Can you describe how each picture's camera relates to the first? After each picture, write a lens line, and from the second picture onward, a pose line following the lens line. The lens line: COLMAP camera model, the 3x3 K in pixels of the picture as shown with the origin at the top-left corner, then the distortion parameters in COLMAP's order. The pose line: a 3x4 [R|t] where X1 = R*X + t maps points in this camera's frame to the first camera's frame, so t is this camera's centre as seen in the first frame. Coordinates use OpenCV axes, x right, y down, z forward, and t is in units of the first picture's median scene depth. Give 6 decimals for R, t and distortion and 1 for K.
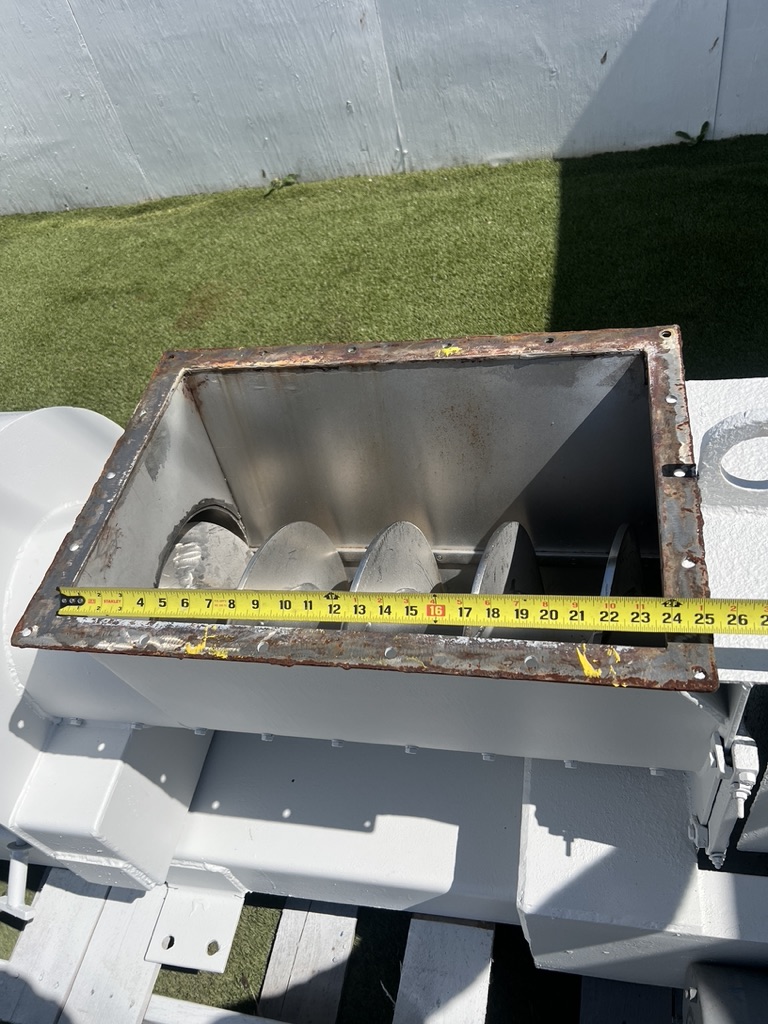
lens RADIAL K [[757.3, 0, 387.2], [0, 757.3, 521.0], [0, 0, 1]] dist [0.055587, -0.056506]
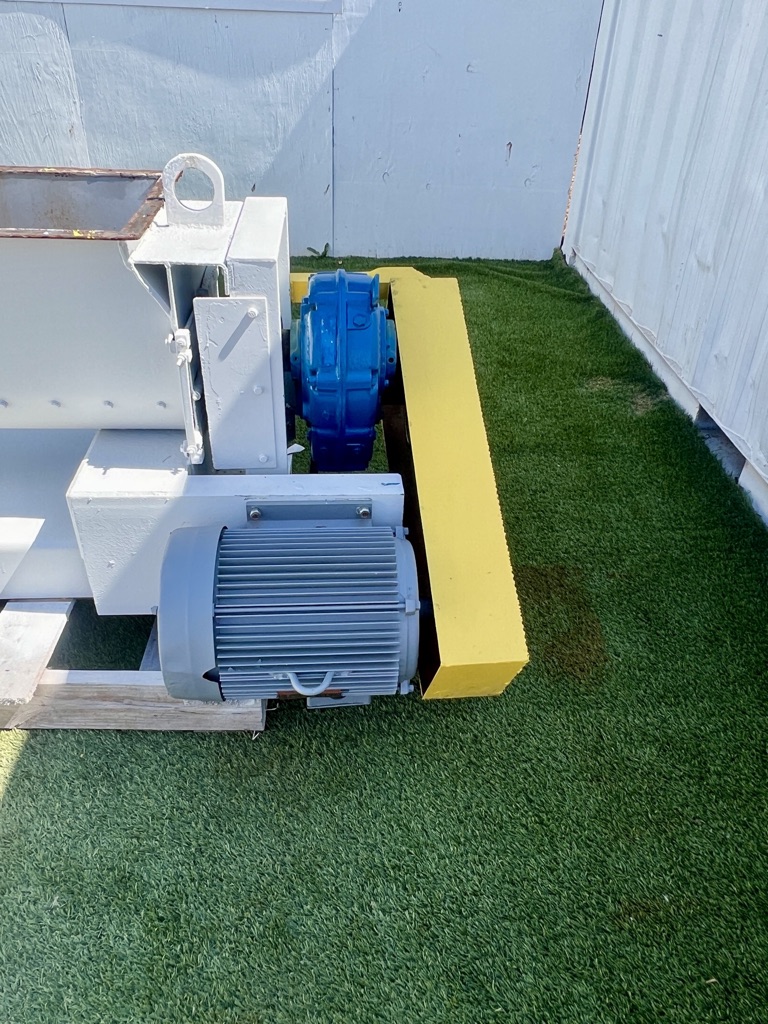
lens RADIAL K [[741.7, 0, 384.0], [0, 741.7, 512.0], [0, 0, 1]] dist [-0.039396, 0.000961]
pose [[0.941134, 0.050446, 0.334247, 0.286096], [0.029709, 0.972632, -0.230444, 0.915551], [-0.336724, 0.226809, 0.913879, -0.538390]]
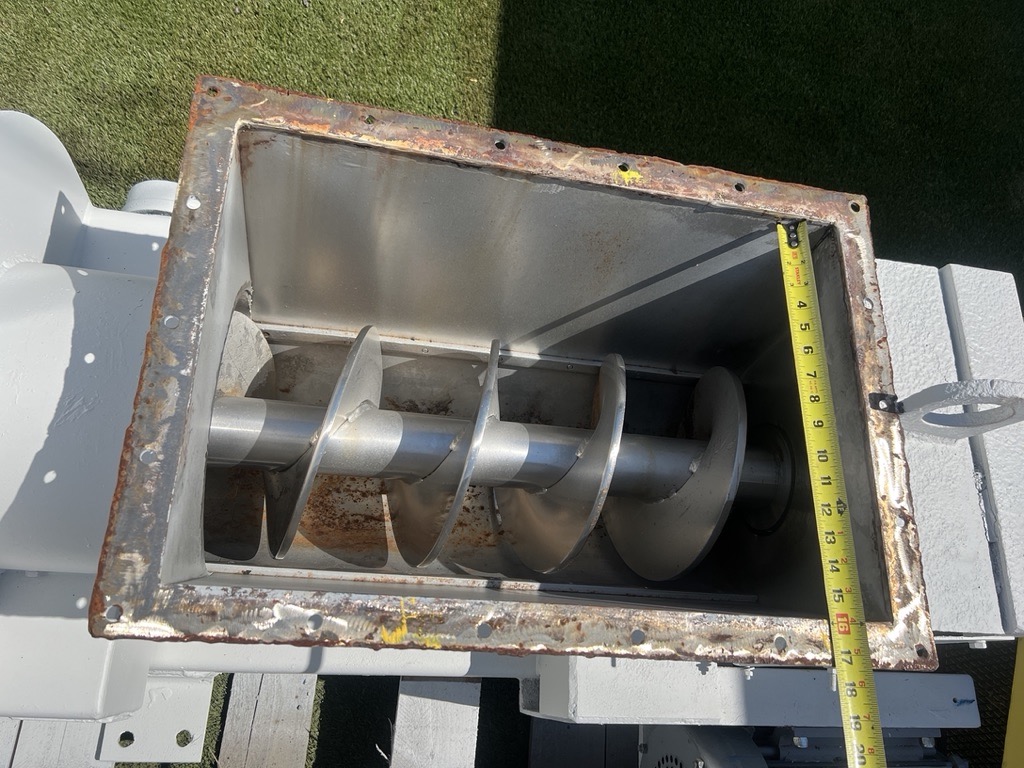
lens RADIAL K [[770.3, 0, 512.0], [0, 770.3, 384.0], [0, 0, 1]] dist [0.045151, -0.067604]
pose [[0.902998, 0.011807, 0.429482, -0.382301], [-0.161652, 0.935506, 0.314161, -0.264477], [-0.398074, -0.353113, 0.846669, 0.302783]]
